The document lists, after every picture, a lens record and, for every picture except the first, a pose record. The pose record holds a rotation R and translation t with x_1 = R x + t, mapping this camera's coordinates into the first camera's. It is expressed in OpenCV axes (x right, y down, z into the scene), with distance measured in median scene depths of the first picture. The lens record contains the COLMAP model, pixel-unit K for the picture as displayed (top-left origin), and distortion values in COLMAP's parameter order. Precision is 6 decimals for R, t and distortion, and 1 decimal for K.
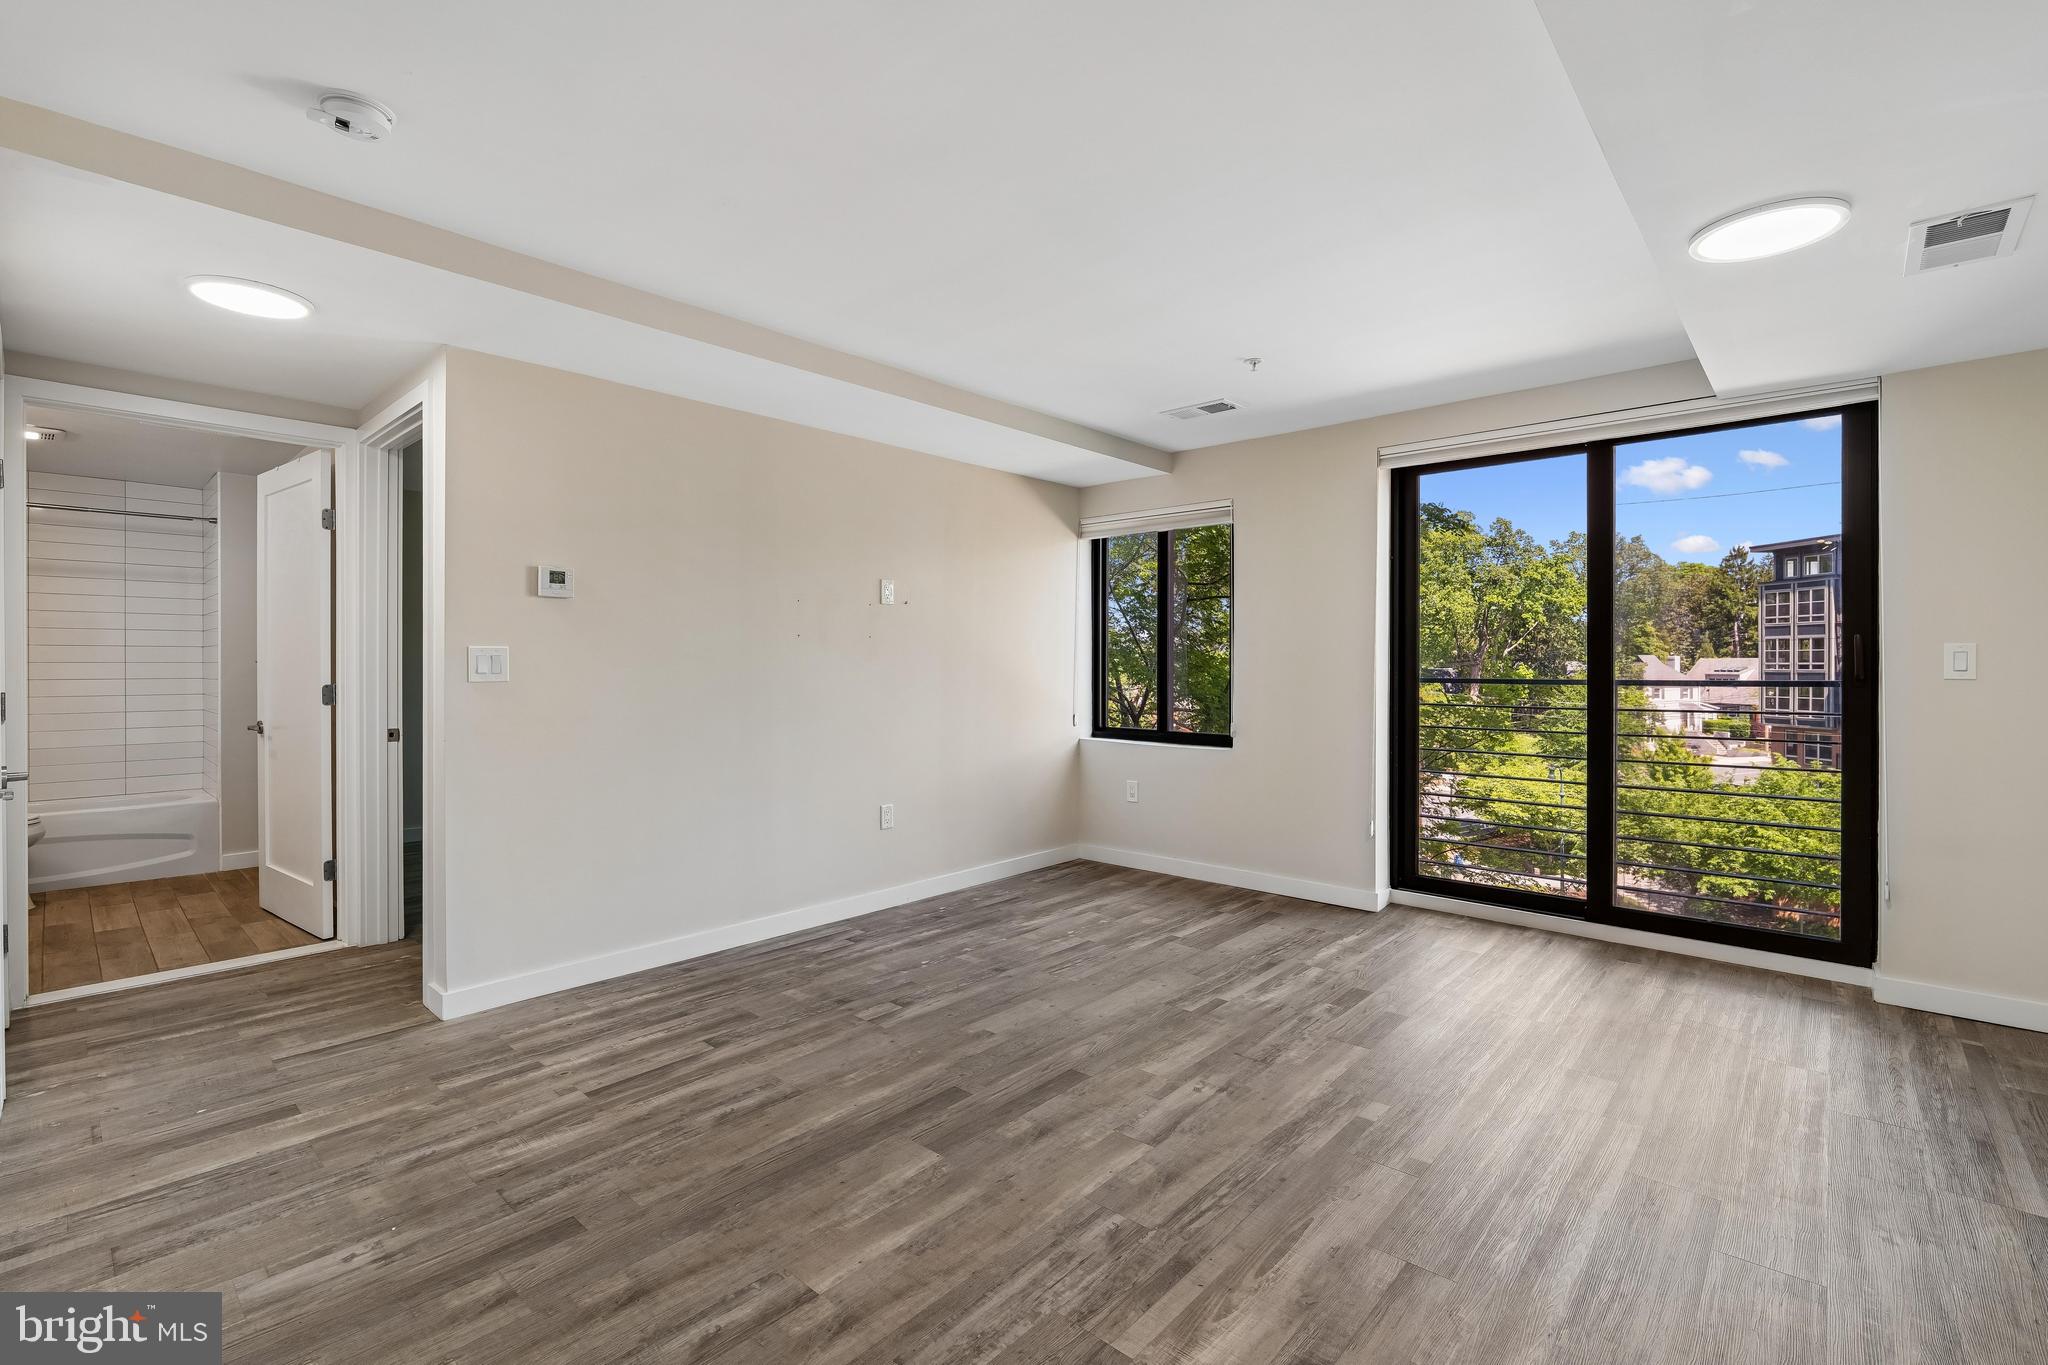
lens RADIAL K [[909.2, 0, 1026.8], [0, 909.2, 669.0], [0, 0, 1]] dist [-0.011814, 0.002903]
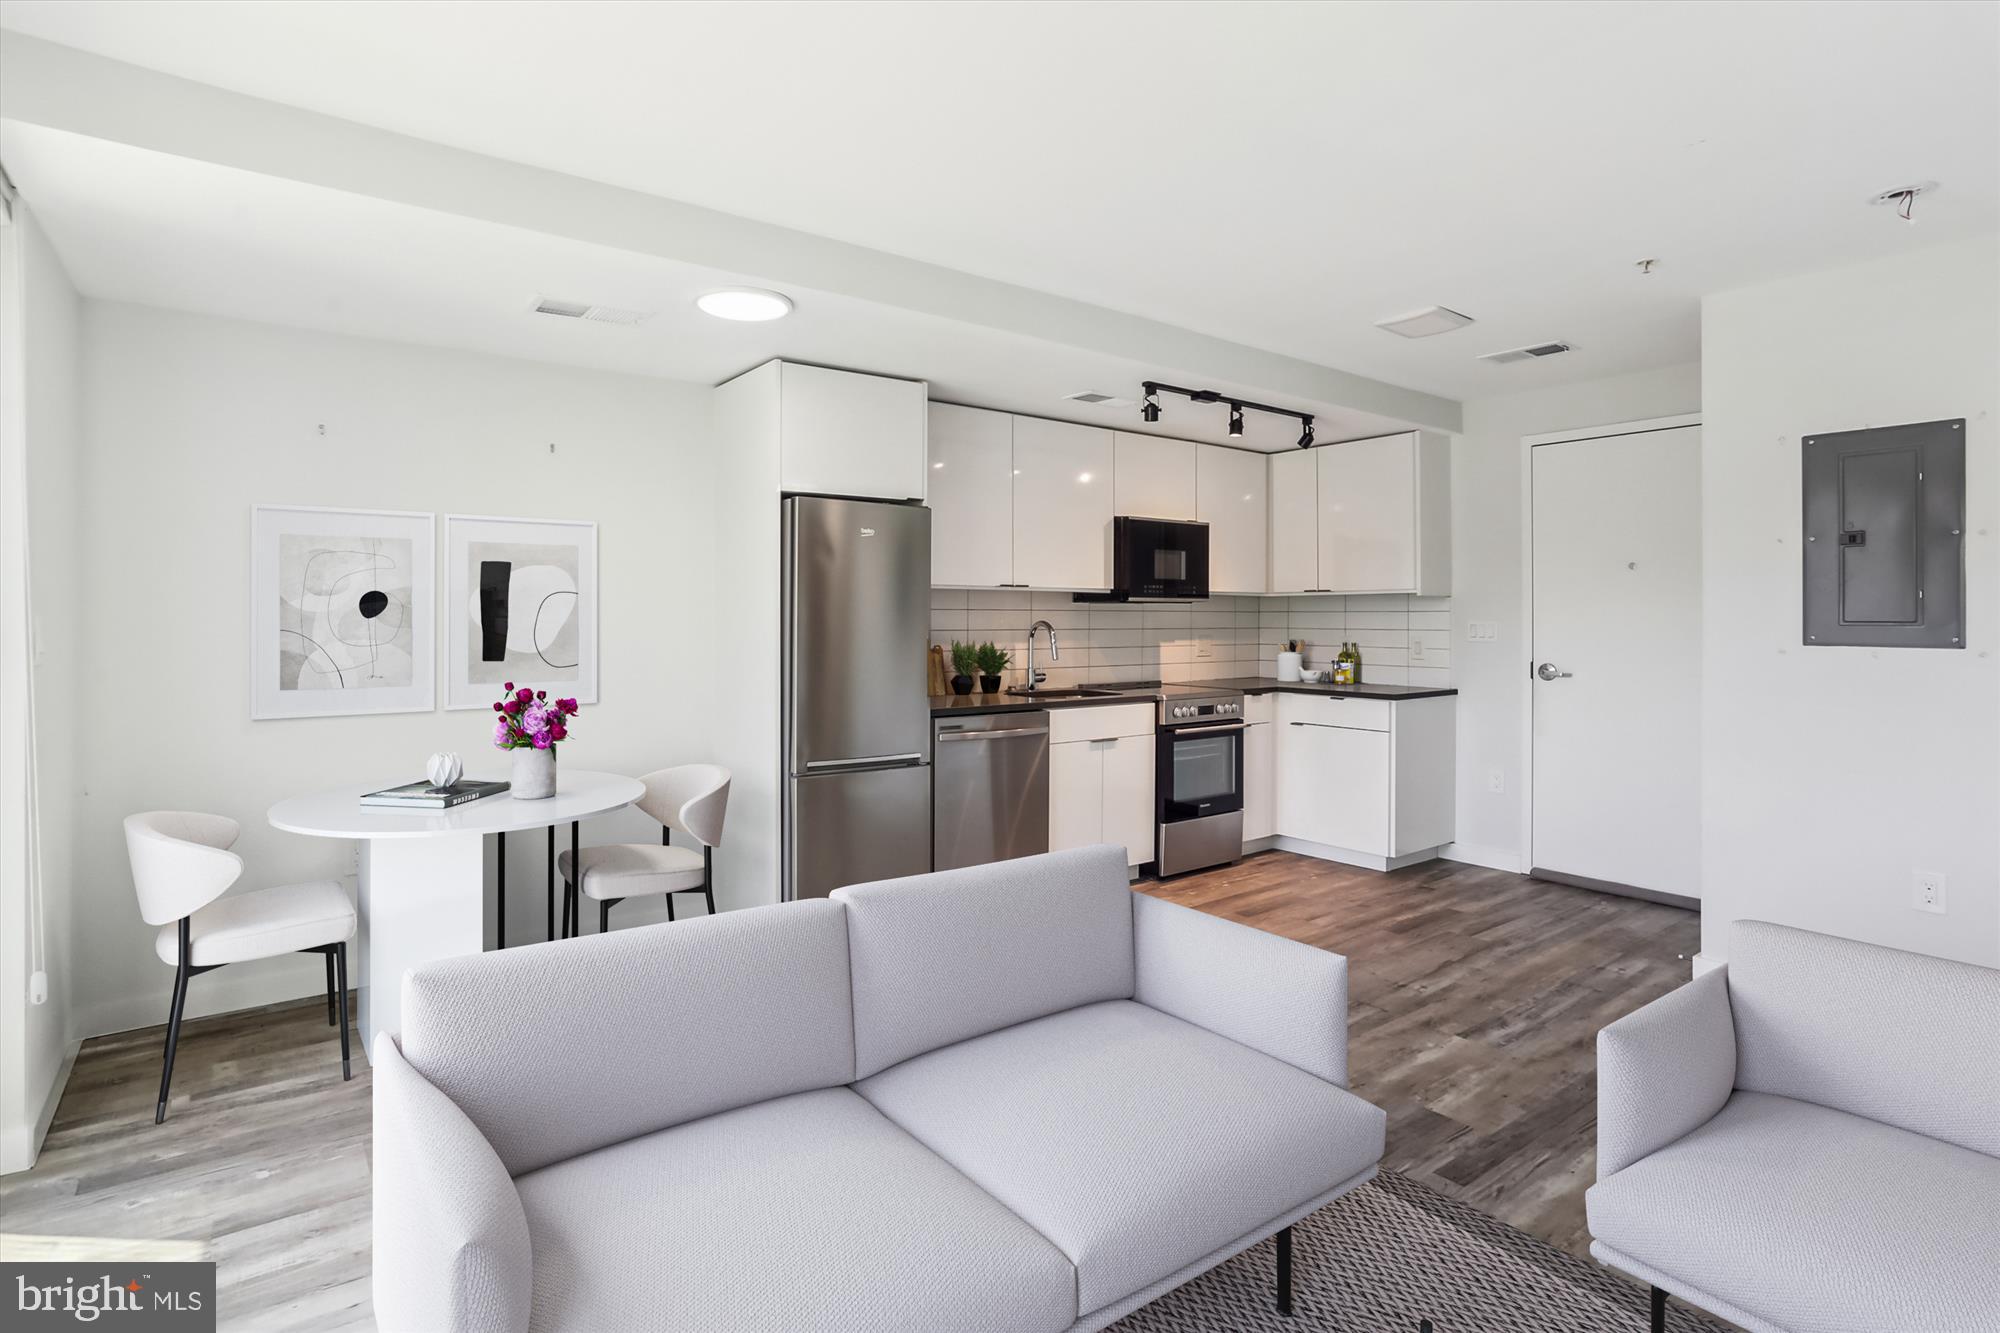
lens RADIAL K [[1009.0, 0, 1005.8], [0, 1009.0, 606.0], [0, 0, 1]] dist [-0.054542, 0.032209]
pose [[-0.983388, -0.000775, 0.181514, 0.130457], [-0.002050, 0.999975, -0.006835, -0.029865], [-0.181504, -0.007094, -0.983365, 1.602712]]
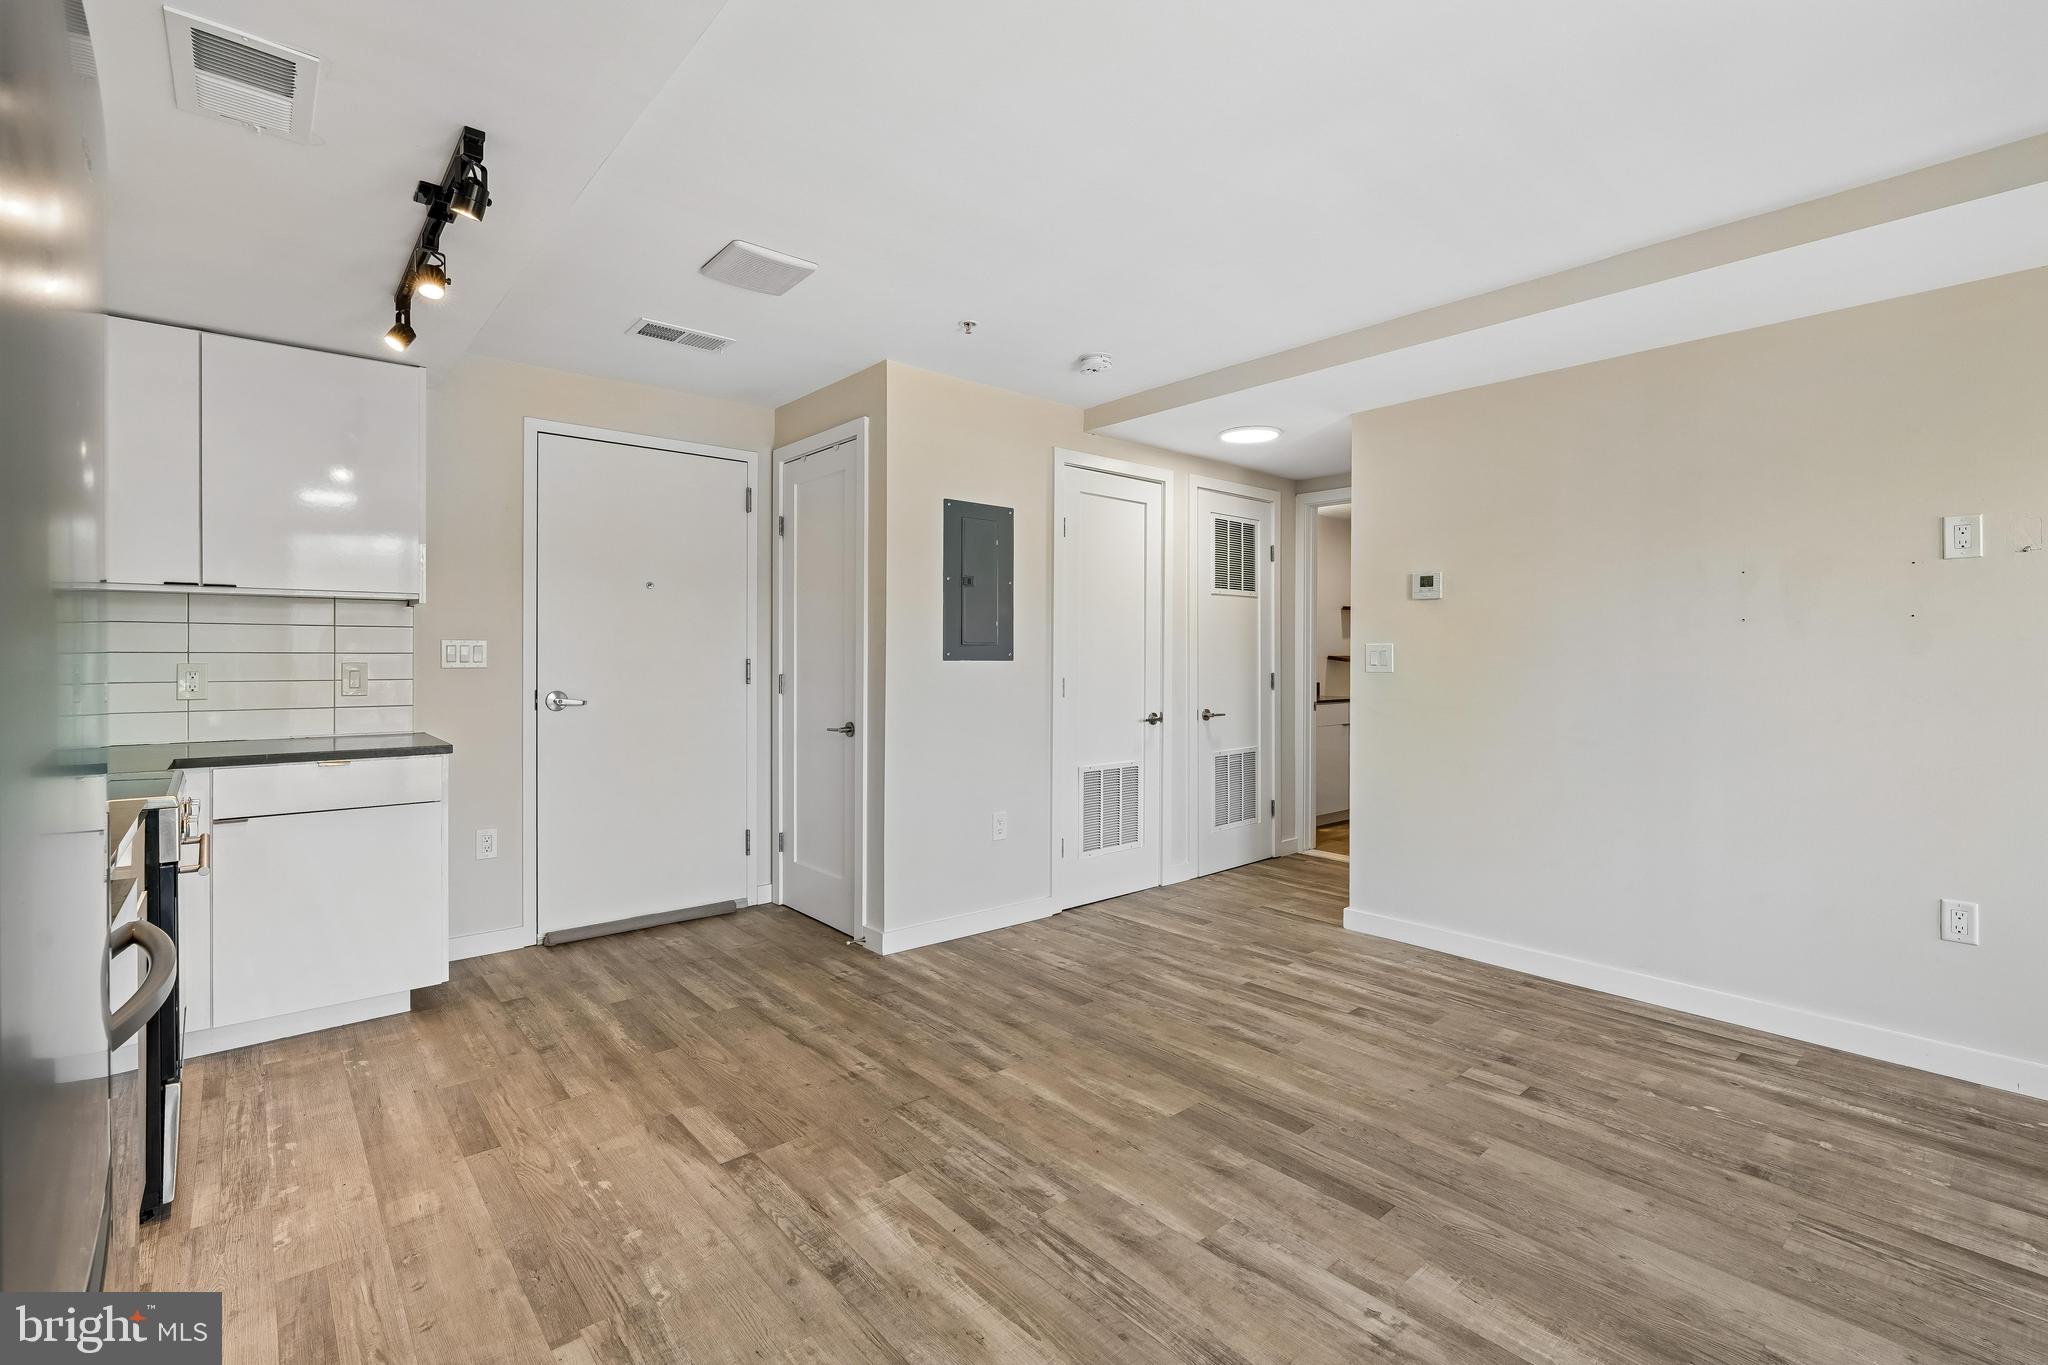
lens RADIAL K [[909.2, 0, 1026.8], [0, 909.2, 669.0], [0, 0, 1]] dist [-0.011814, 0.002903]
pose [[-0.122875, 0.013079, -0.992336, 0.707528], [-0.007775, 0.999870, 0.014141, -0.004330], [0.992392, 0.009453, -0.122757, 0.686675]]
